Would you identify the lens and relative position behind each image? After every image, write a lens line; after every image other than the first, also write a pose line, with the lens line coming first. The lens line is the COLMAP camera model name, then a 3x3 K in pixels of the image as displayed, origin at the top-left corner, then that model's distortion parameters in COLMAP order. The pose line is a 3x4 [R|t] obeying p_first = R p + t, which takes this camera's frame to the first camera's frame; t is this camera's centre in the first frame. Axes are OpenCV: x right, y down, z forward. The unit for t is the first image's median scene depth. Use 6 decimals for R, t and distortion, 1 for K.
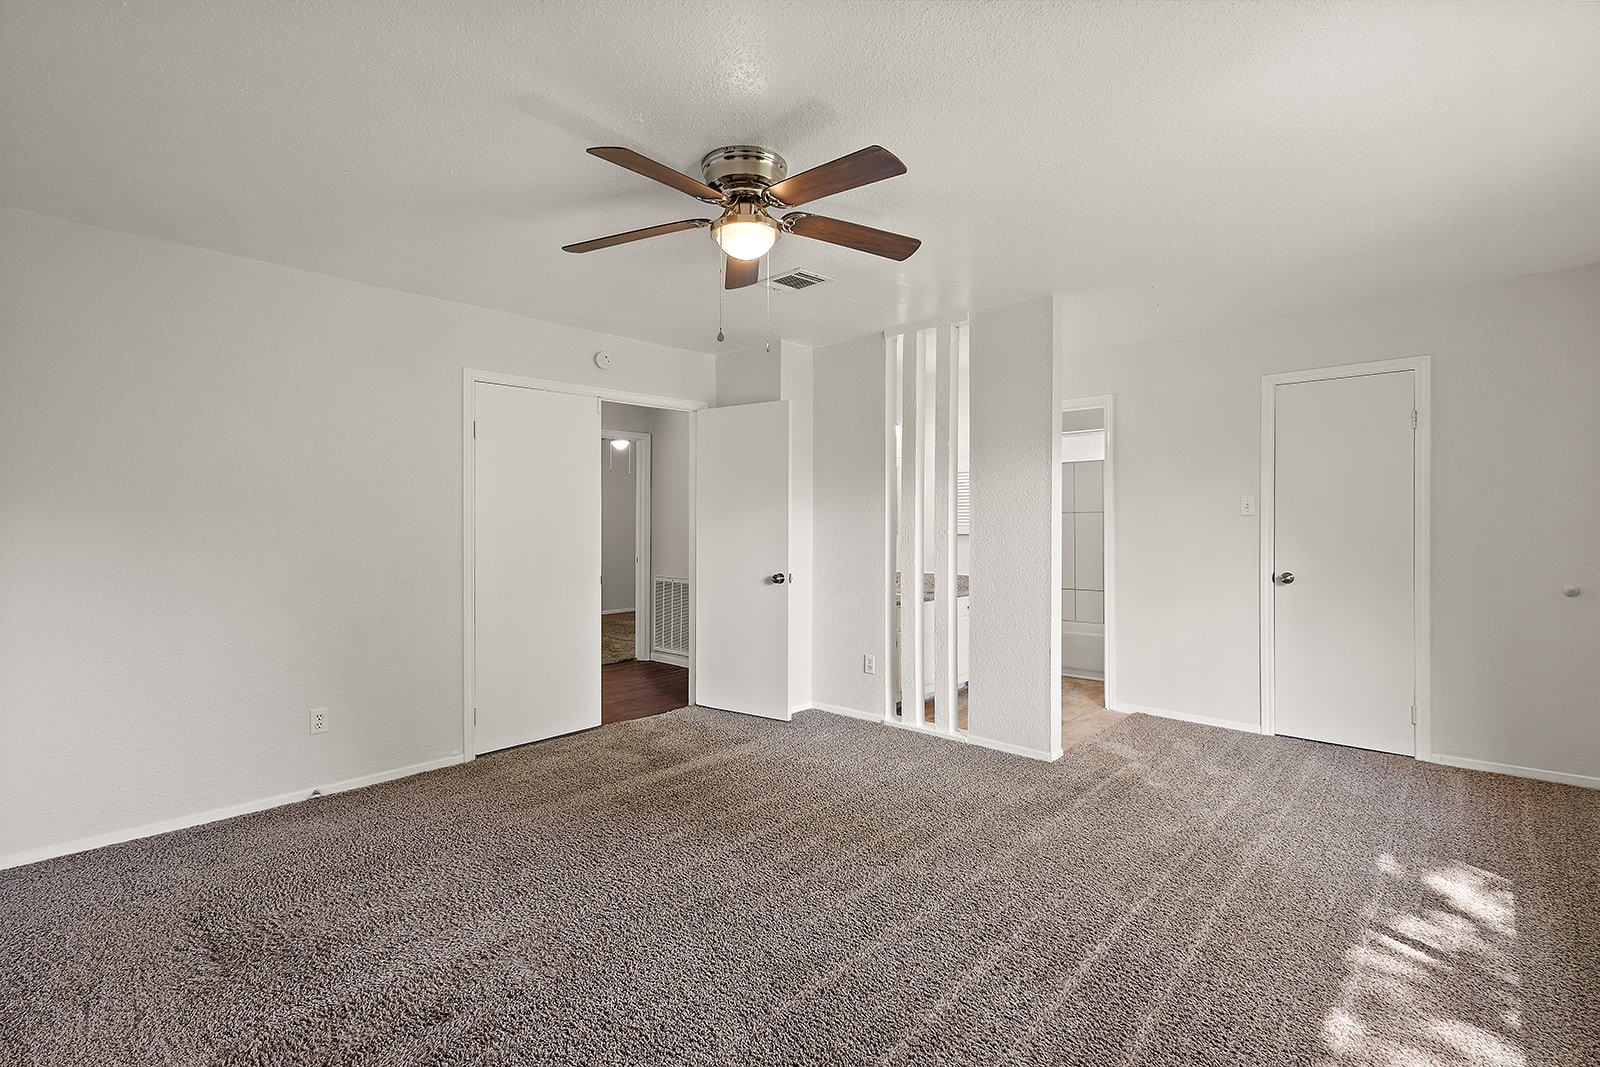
lens RADIAL K [[730.1, 0, 802.9], [0, 730.1, 527.4], [0, 0, 1]] dist [0.002053, 0.000241]
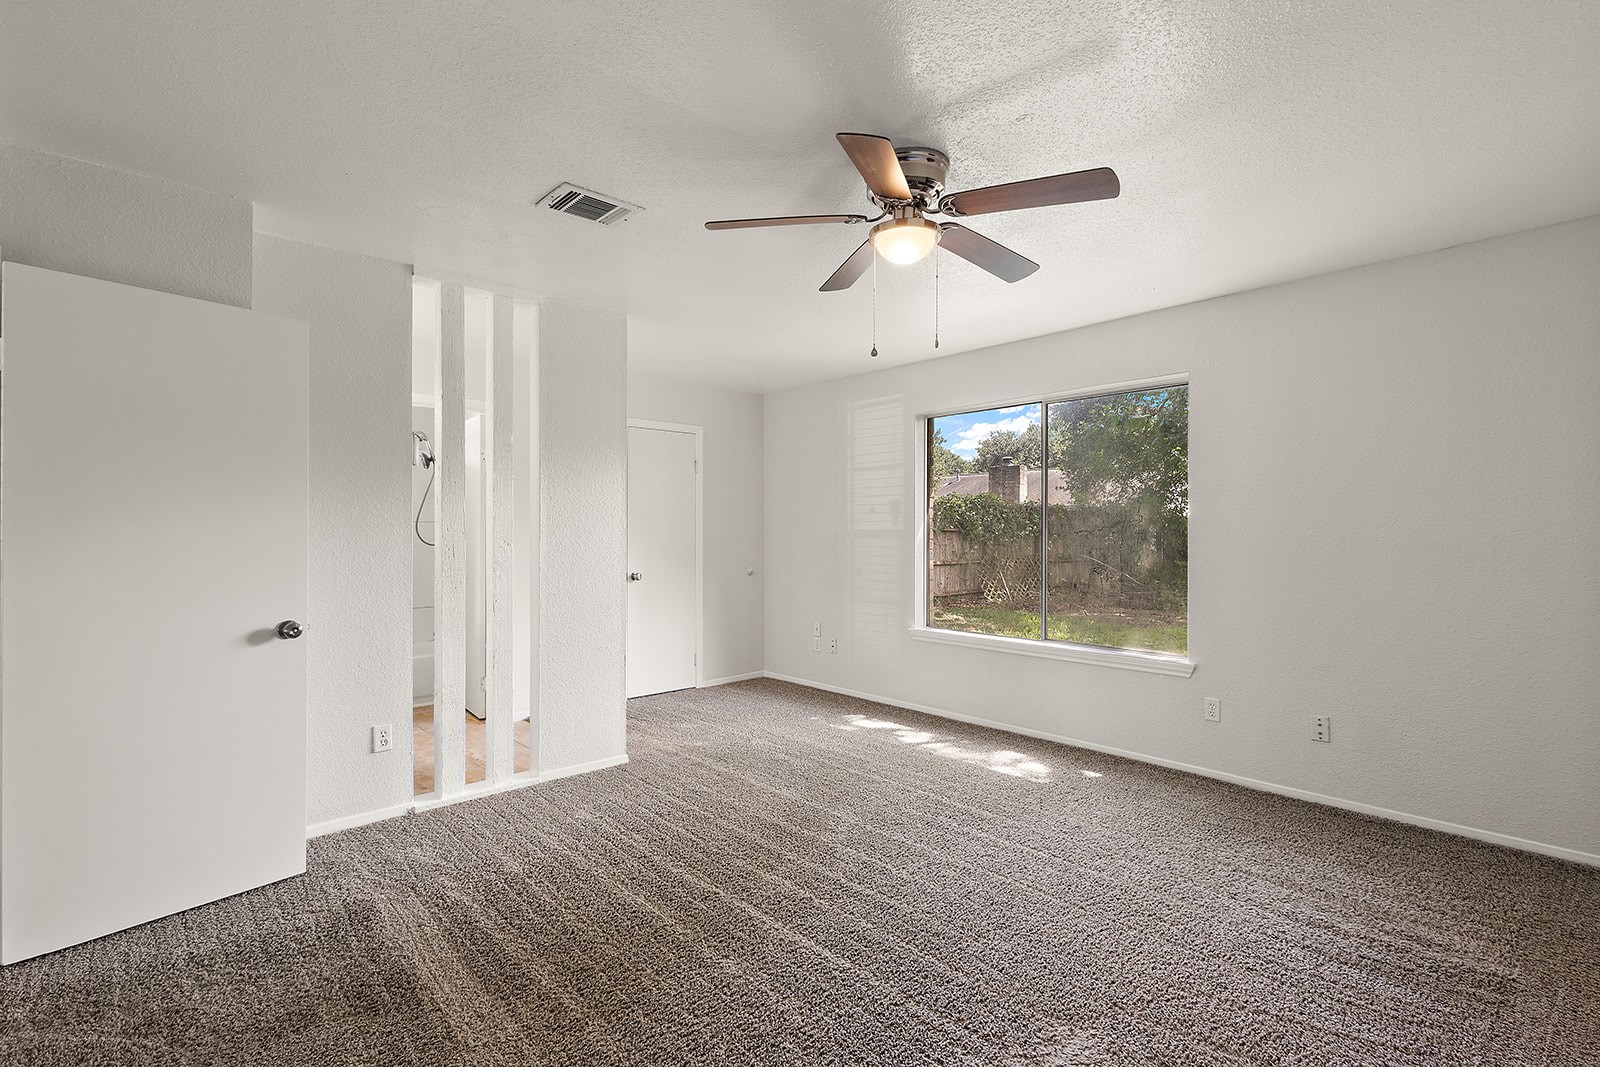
lens RADIAL K [[725.2, 0, 795.9], [0, 725.2, 536.2], [0, 0, 1]] dist [0.016475, -0.000161]
pose [[0.106263, -0.000795, 0.994338, -0.646887], [0.000412, 1.000000, 0.000756, -0.003885], [-0.994338, 0.000329, 0.106263, 0.632968]]
